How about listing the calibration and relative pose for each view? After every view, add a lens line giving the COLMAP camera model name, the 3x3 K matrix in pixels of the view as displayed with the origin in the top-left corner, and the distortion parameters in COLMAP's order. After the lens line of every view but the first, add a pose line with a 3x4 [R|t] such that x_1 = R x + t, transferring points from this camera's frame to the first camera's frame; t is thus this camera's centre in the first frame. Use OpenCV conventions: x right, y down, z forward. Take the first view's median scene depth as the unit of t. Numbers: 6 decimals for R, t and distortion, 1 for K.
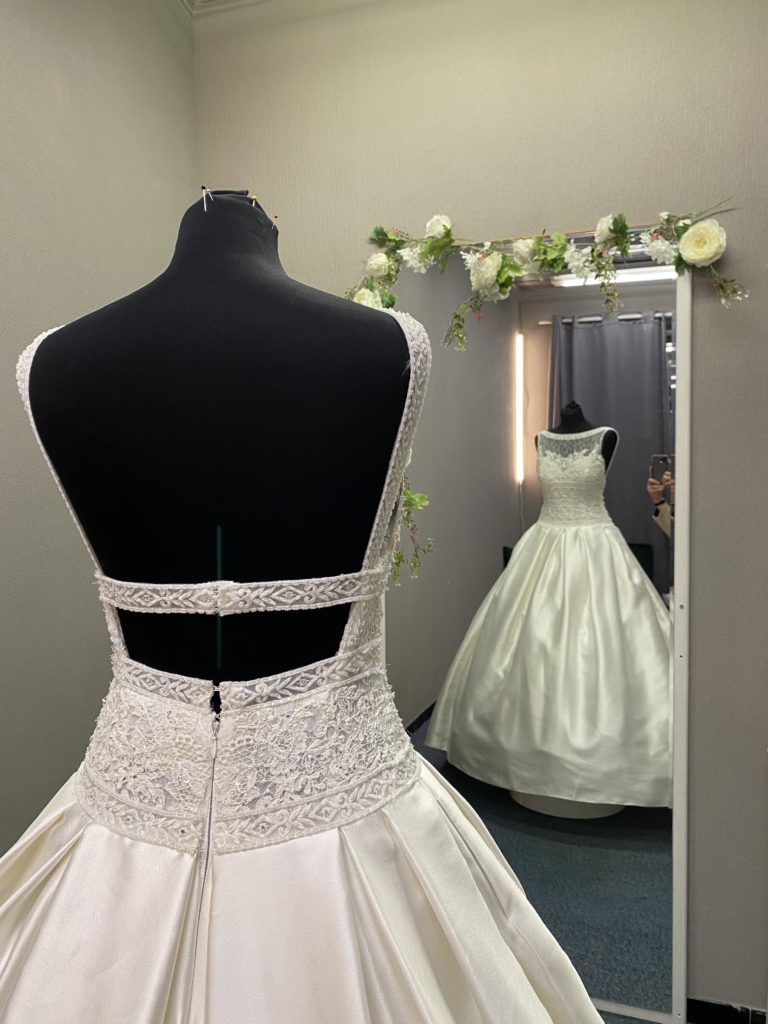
lens RADIAL K [[786.4, 0, 378.5], [0, 786.4, 498.5], [0, 0, 1]] dist [0.005292, 0.001796]
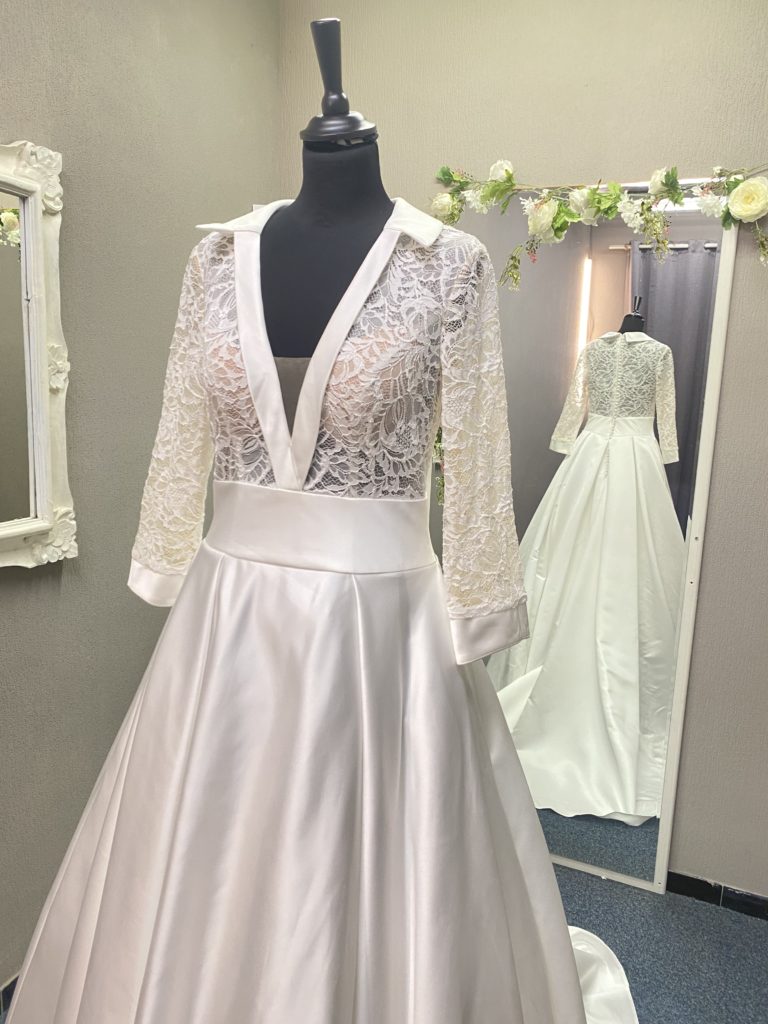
lens RADIAL K [[786.4, 0, 377.6], [0, 786.4, 499.9], [0, 0, 1]] dist [0.005292, 0.001796]
pose [[0.995322, 0.063022, -0.073224, 0.016473], [-0.054148, 0.991604, 0.117426, -0.021490], [0.080009, -0.112912, 0.990378, -0.121332]]
